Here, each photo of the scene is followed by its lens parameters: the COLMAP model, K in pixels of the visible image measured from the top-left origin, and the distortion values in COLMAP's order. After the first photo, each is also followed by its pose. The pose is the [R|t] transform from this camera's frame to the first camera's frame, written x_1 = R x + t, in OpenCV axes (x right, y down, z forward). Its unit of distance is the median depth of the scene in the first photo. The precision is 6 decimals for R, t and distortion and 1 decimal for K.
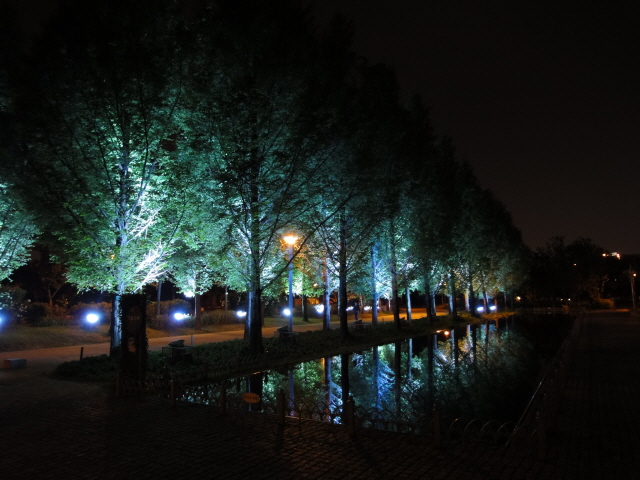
lens RADIAL K [[454.5, 0, 319.9], [0, 454.5, 237.7], [0, 0, 1]] dist [-0.055877, 0.002548]
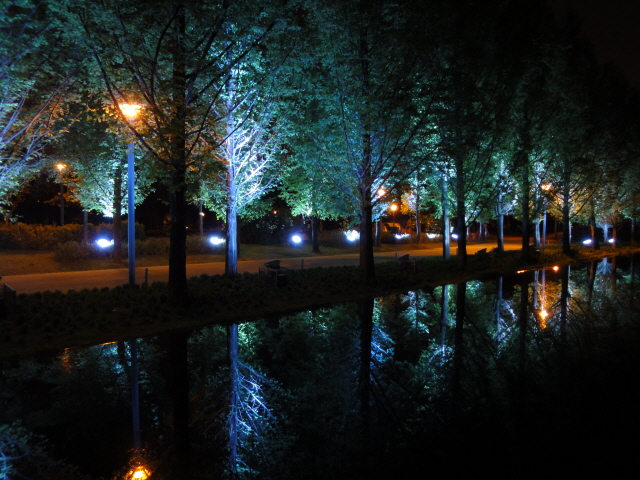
lens RADIAL K [[454.5, 0, 320.5], [0, 454.5, 241.6], [0, 0, 1]] dist [-0.055877, 0.002548]
pose [[0.965549, 0.025480, -0.258970, 0.162923], [0.019951, 0.985017, 0.171300, 0.038756], [0.259454, -0.170566, 0.950574, 0.288427]]
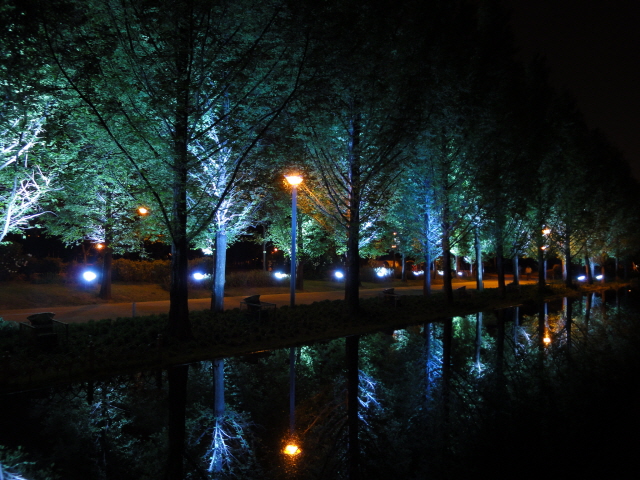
lens RADIAL K [[454.5, 0, 318.9], [0, 454.5, 240.0], [0, 0, 1]] dist [-0.055877, 0.002548]
pose [[0.976931, 0.014355, -0.213071, 0.075816], [0.004642, 0.996075, 0.088389, 0.019987], [0.213503, -0.087339, 0.973030, 0.146605]]
